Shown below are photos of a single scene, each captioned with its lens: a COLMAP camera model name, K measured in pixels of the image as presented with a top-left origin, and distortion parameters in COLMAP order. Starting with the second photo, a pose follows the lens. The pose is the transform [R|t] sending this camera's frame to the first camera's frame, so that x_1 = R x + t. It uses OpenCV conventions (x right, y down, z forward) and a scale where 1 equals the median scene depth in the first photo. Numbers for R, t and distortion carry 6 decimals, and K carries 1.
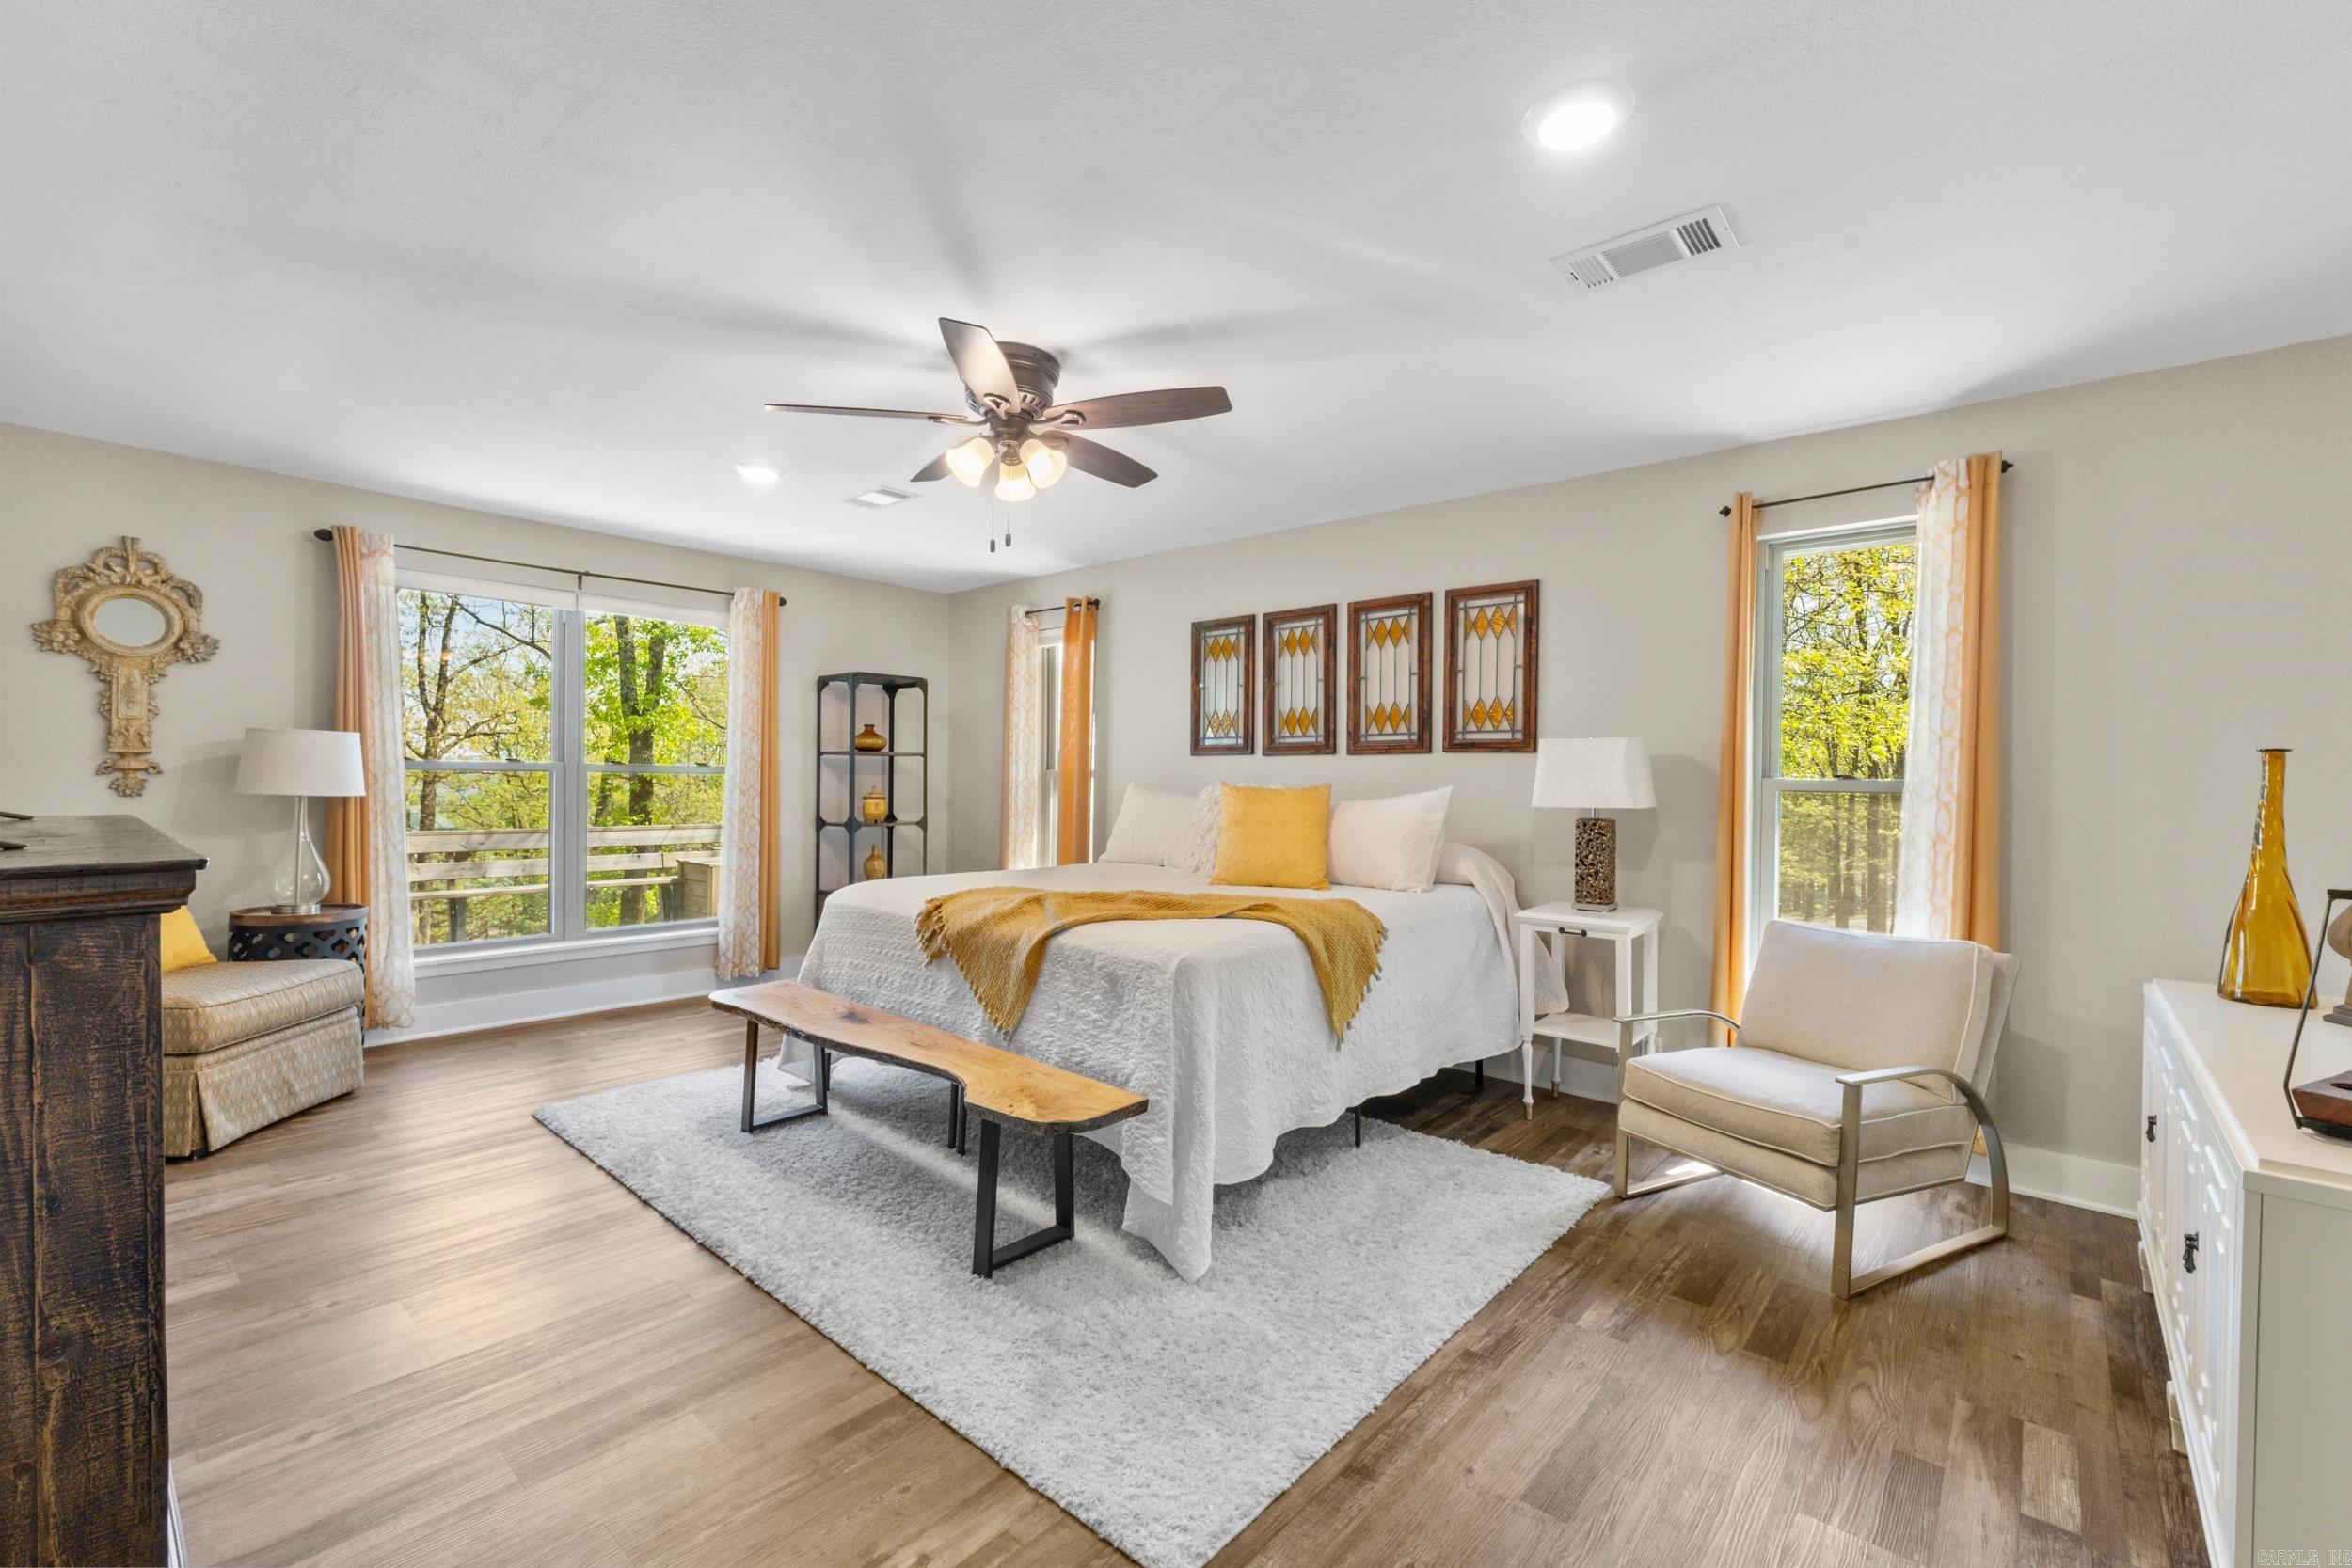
lens RADIAL K [[998.2, 0, 1190.2], [0, 998.2, 787.0], [0, 0, 1]] dist [0.006396, -0.000695]
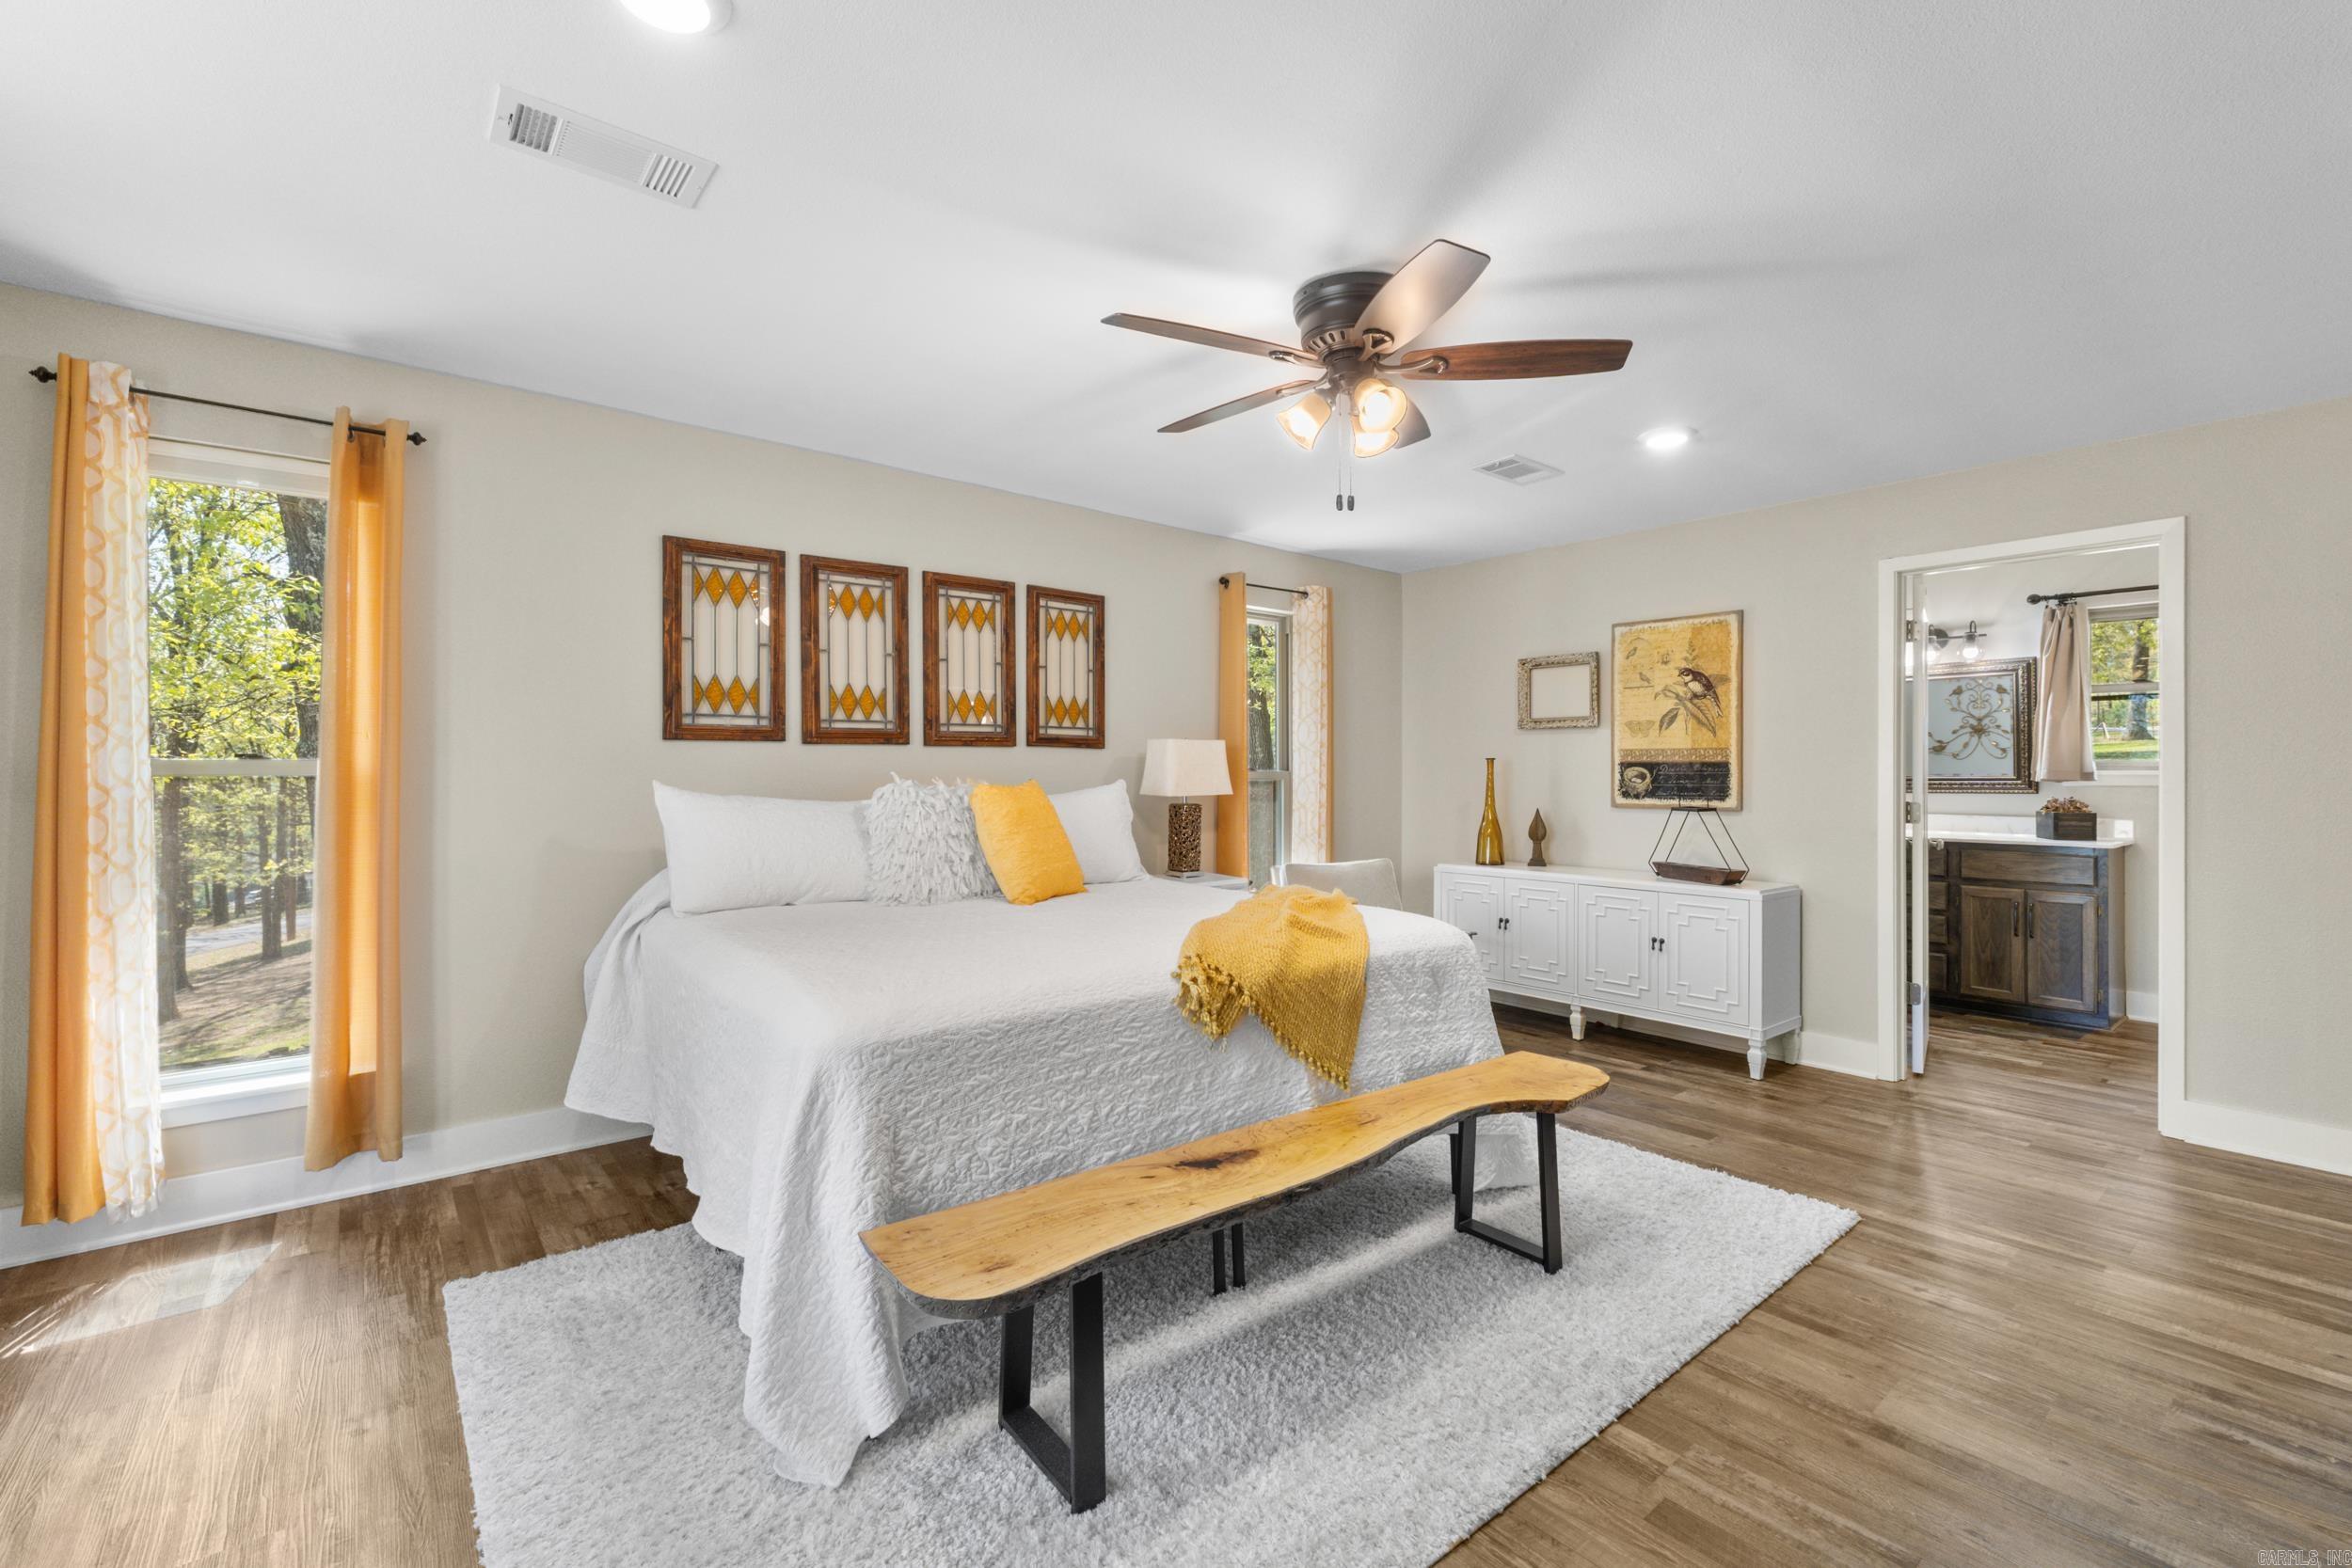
lens RADIAL K [[998.2, 0, 1190.1], [0, 998.2, 783.9], [0, 0, 1]] dist [0.006396, -0.000695]
pose [[0.166262, -0.023970, 0.985790, -0.714465], [0.008335, 0.999703, 0.022902, -0.018477], [-0.986046, 0.004409, 0.166413, 0.675872]]
